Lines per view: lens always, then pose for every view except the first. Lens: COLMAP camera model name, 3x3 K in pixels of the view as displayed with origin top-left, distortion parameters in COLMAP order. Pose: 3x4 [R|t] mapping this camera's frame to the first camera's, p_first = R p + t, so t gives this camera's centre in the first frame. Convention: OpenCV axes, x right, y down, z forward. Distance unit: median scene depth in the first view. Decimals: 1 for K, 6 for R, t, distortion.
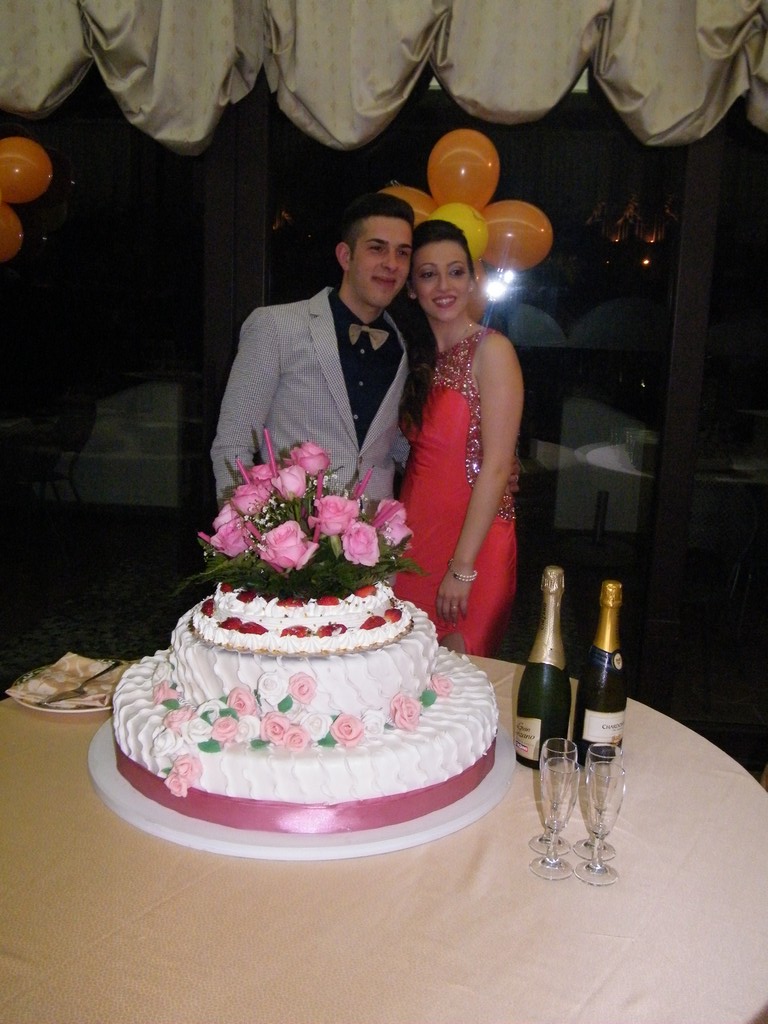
lens RADIAL K [[1045.9, 0, 390.1], [0, 1045.9, 515.7], [0, 0, 1]] dist [-0.048947, 0.000000]
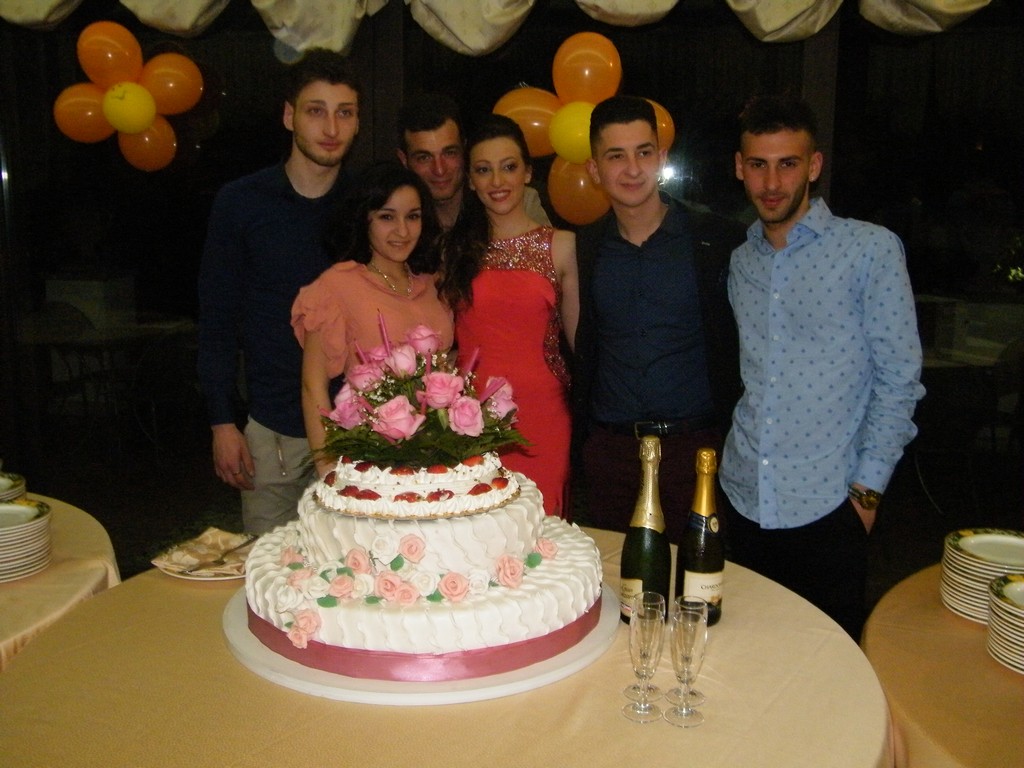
lens RADIAL K [[1045.9, 0, 505.9], [0, 1045.9, 377.2], [0, 0, 1]] dist [-0.048947, 0.000000]
pose [[0.998604, -0.017787, -0.049736, 0.064885], [0.016018, 0.999232, -0.035753, 0.024820], [0.050334, 0.034906, 0.998122, -0.080843]]
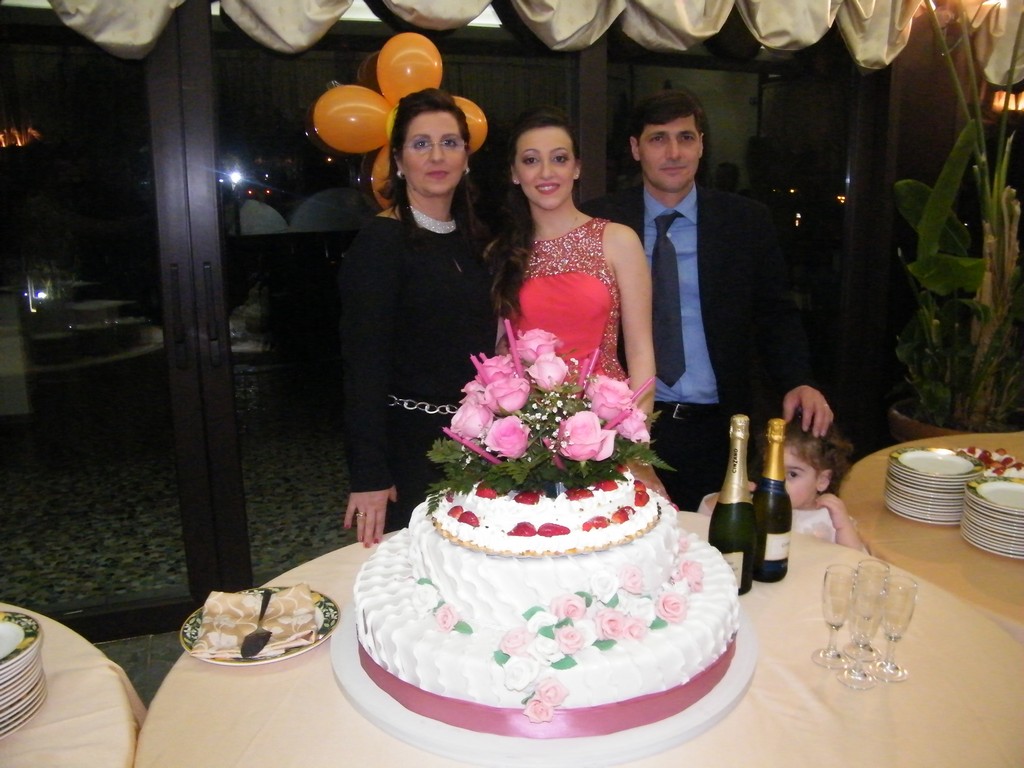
lens RADIAL K [[853.2, 0, 511.0], [0, 853.2, 376.8], [0, 0, 1]] dist [-0.186011, 0.146815]
pose [[0.901071, -0.138703, 0.410892, -0.436758], [0.133087, 0.990197, 0.042401, -0.063264], [-0.412745, 0.016478, 0.910698, 0.295808]]
